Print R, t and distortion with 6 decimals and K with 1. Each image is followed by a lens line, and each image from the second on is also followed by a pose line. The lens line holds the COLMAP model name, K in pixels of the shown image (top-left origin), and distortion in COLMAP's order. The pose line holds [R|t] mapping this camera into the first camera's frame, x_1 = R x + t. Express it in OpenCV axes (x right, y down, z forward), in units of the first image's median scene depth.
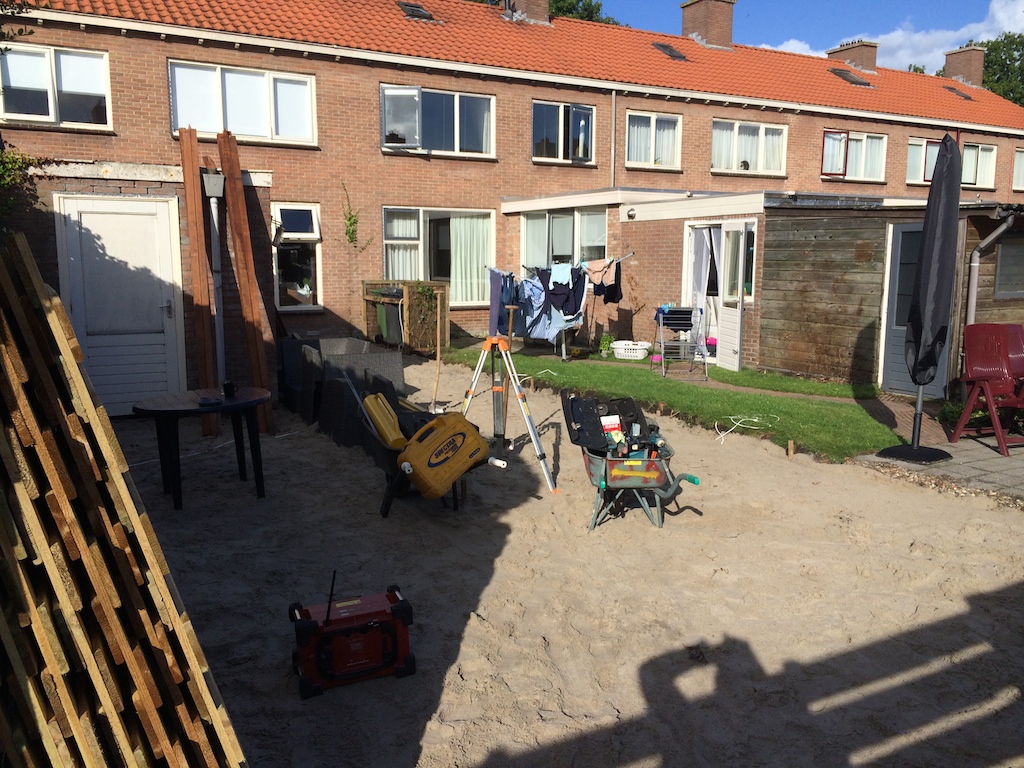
lens RADIAL K [[879.7, 0, 496.8], [0, 879.7, 366.3], [0, 0, 1]] dist [0.075108, -0.008857]
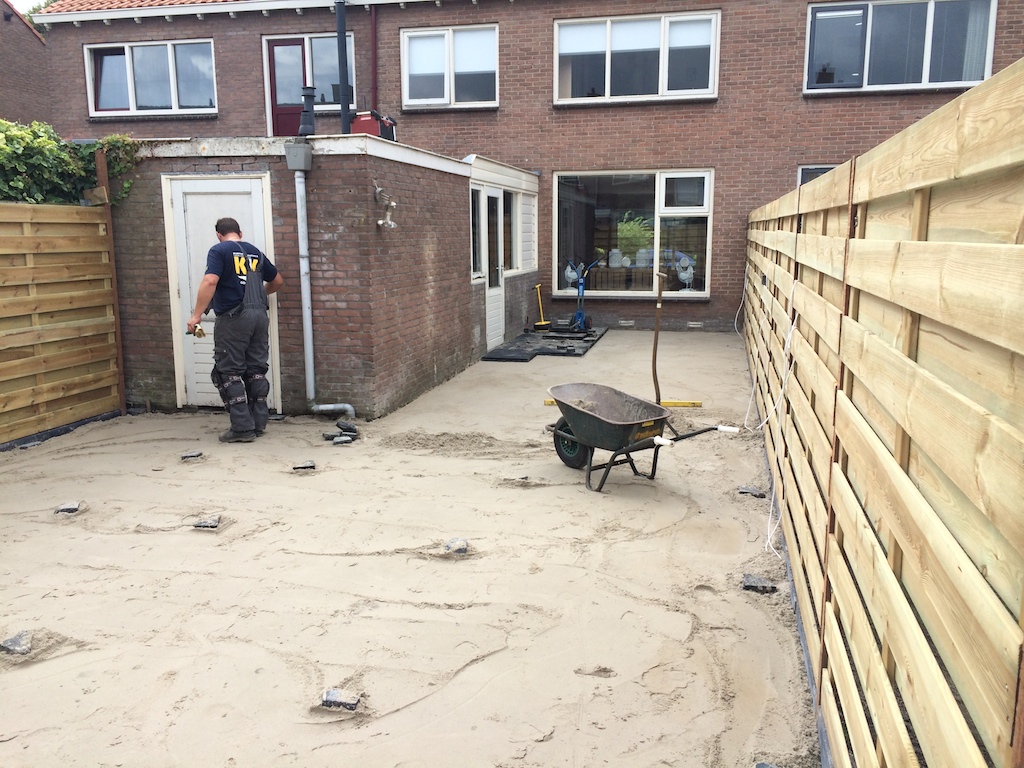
lens RADIAL K [[872.5, 0, 512.0], [0, 872.5, 384.0], [0, 0, 1]] dist [0.081574, -0.095614]
pose [[0.744867, 0.109565, -0.658156, 0.217570], [-0.075706, 0.993933, 0.079782, -0.034387], [0.662904, -0.009601, 0.748643, 0.252639]]
